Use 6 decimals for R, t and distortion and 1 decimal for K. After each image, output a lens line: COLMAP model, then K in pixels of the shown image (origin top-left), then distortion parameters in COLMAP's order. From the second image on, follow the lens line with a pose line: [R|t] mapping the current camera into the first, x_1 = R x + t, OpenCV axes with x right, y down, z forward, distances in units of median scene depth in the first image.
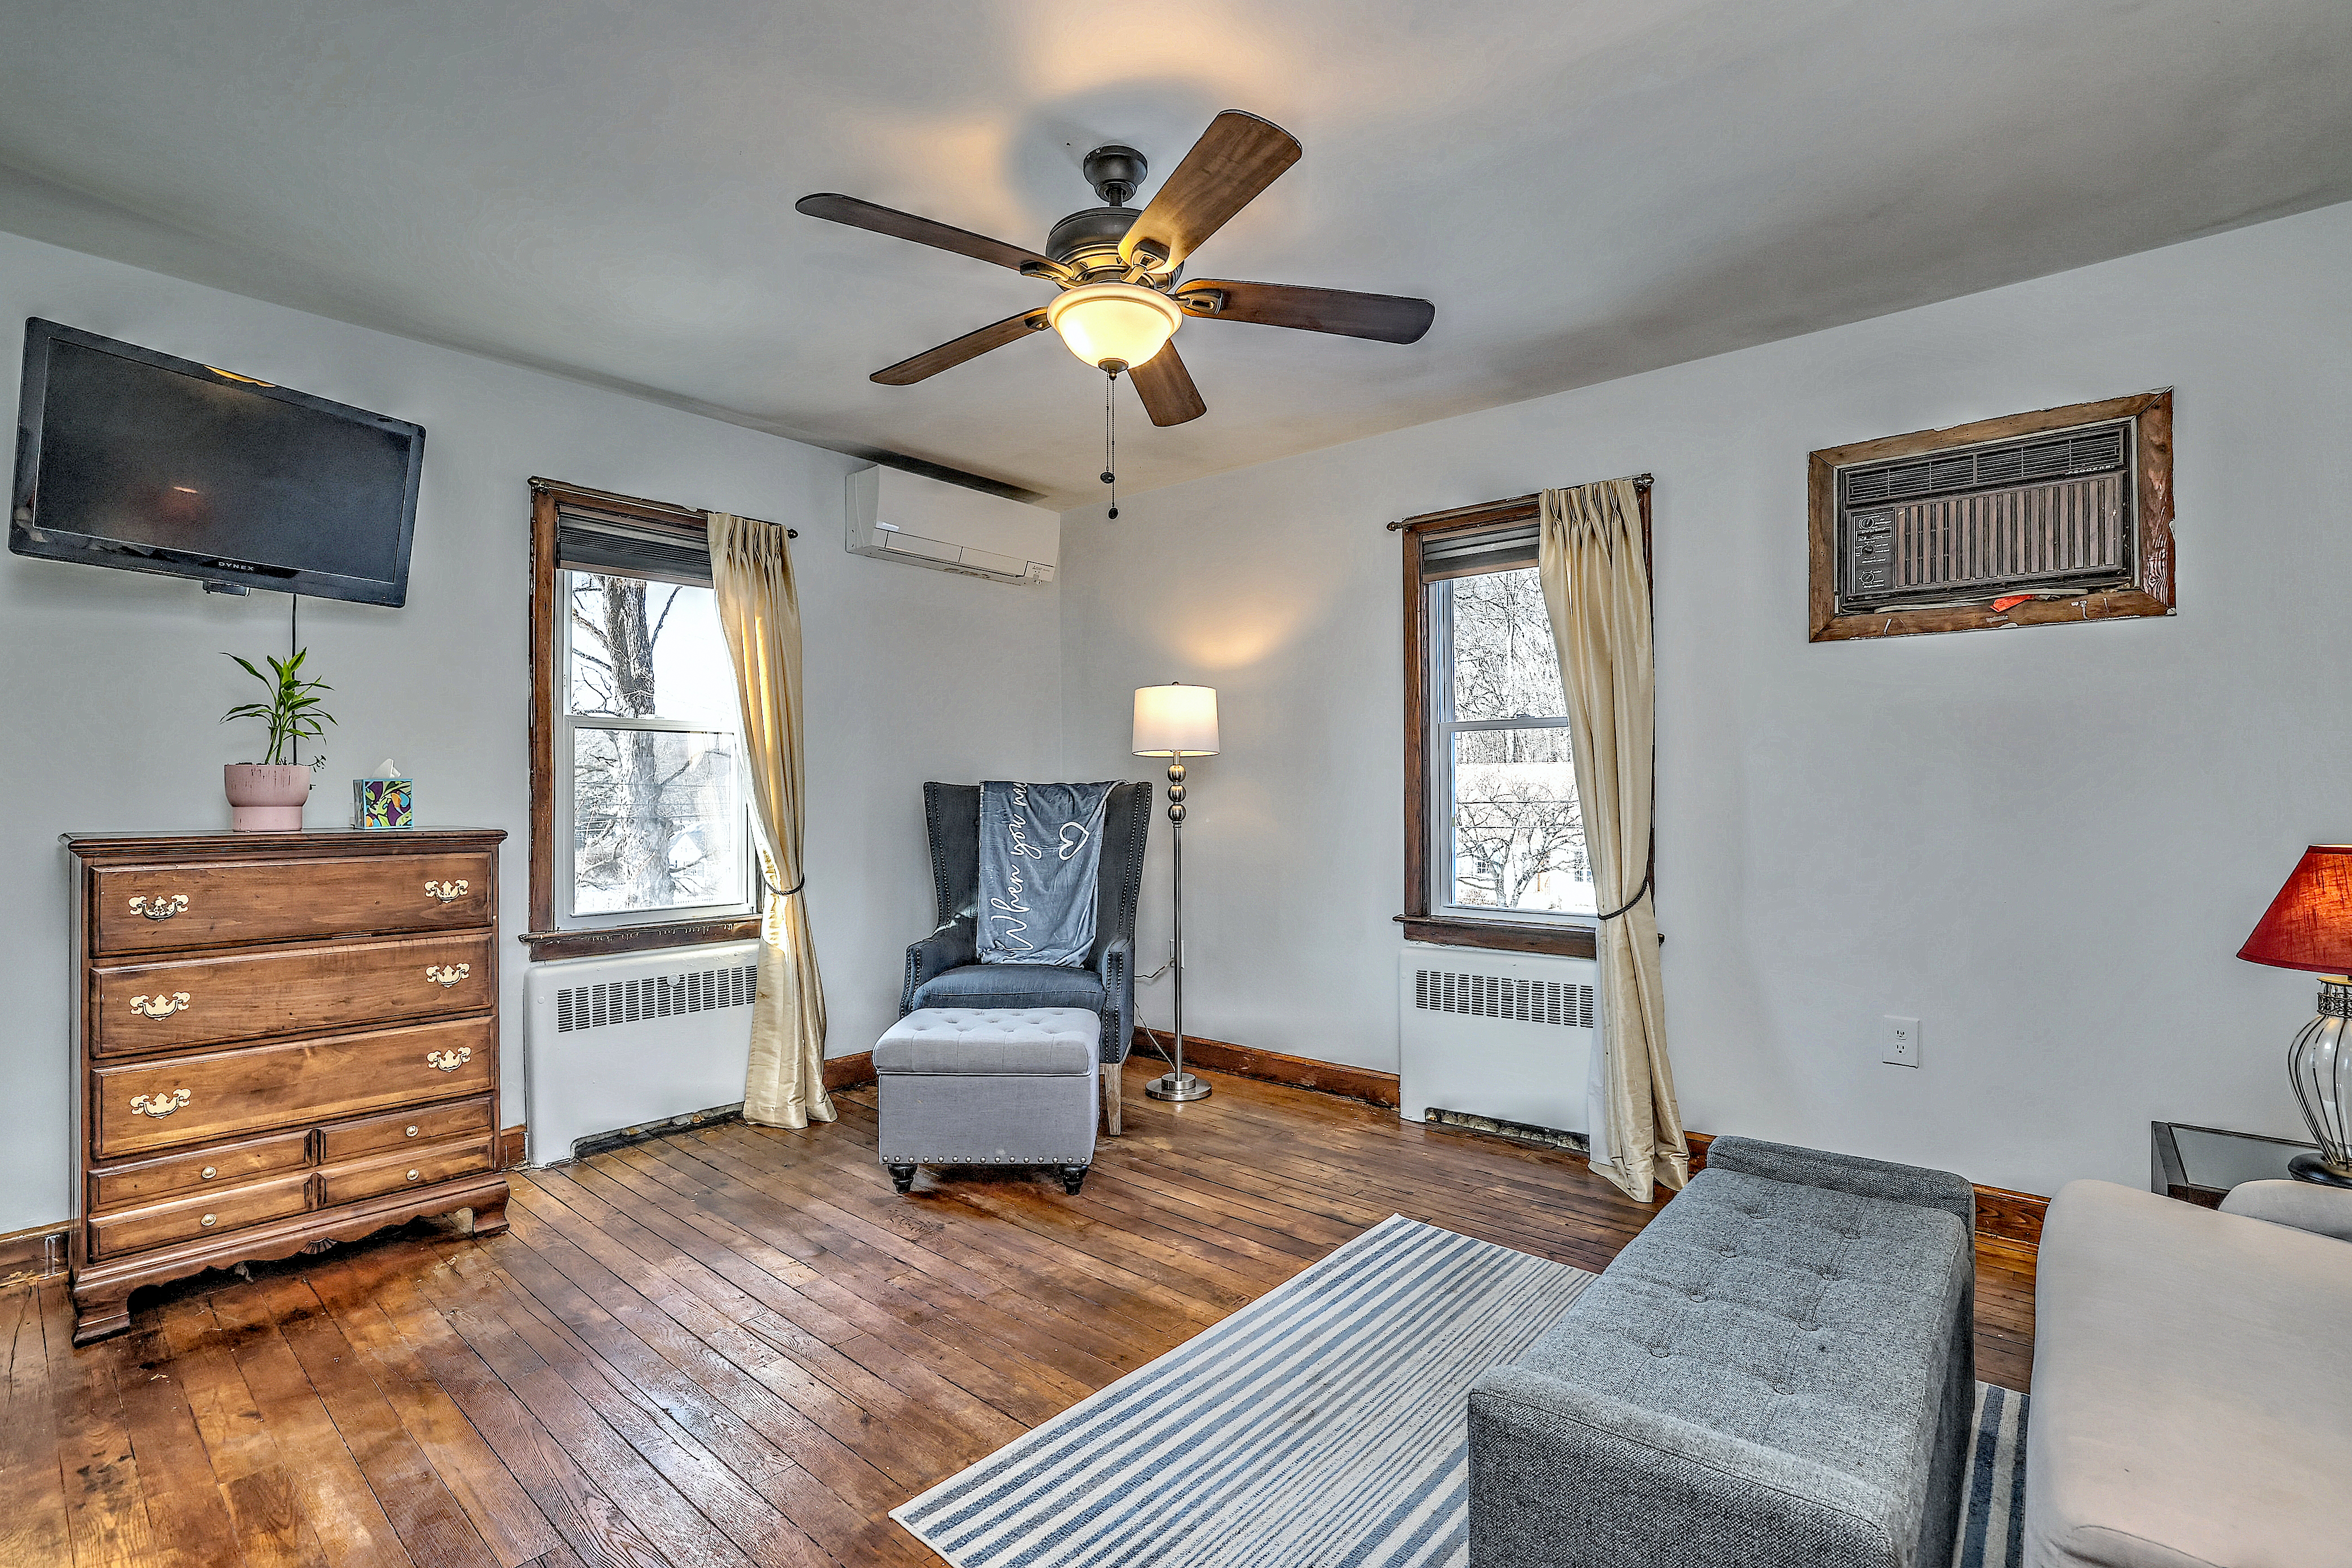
lens RADIAL K [[1084.3, 0, 1172.5], [0, 1084.3, 789.0], [0, 0, 1]] dist [-0.022191, 0.005648]
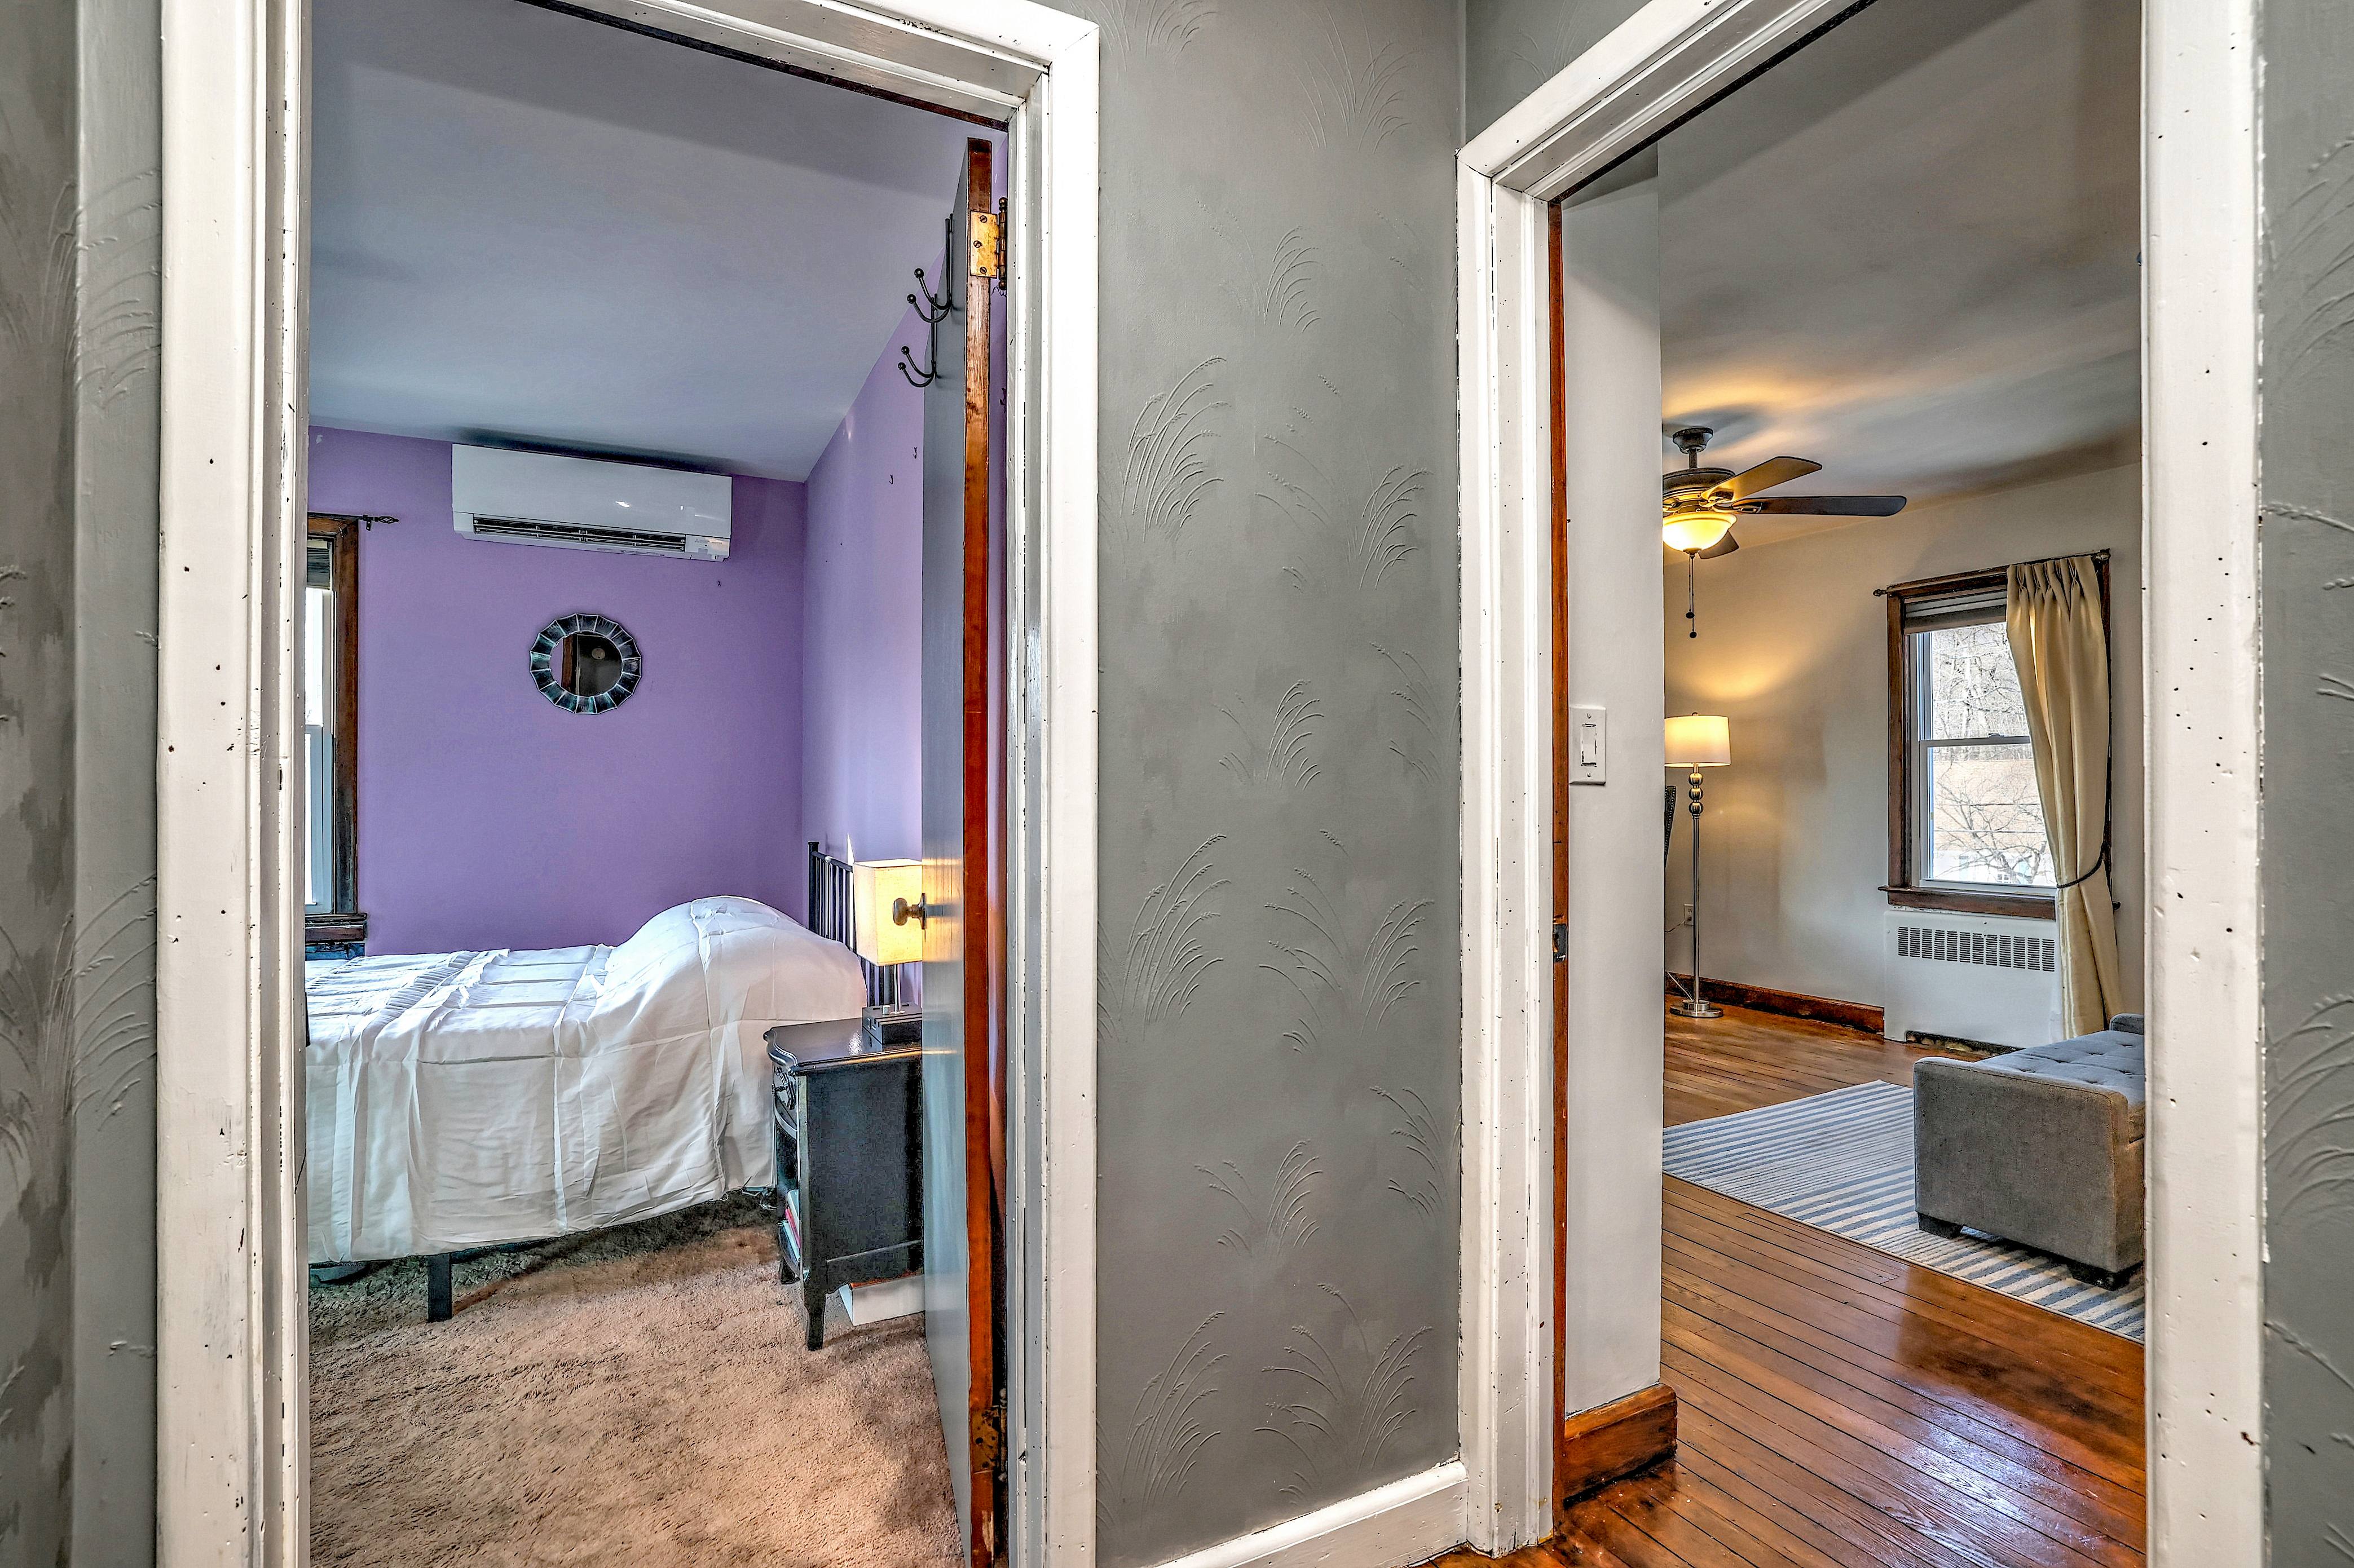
lens RADIAL K [[1085.0, 0, 1165.6], [0, 1085.0, 789.1], [0, 0, 1]] dist [-0.022191, 0.005648]
pose [[0.925309, 0.001273, -0.379211, -0.116051], [-0.001183, 0.999999, 0.000472, -0.001487], [0.379211, 0.000012, 0.925310, -0.608470]]
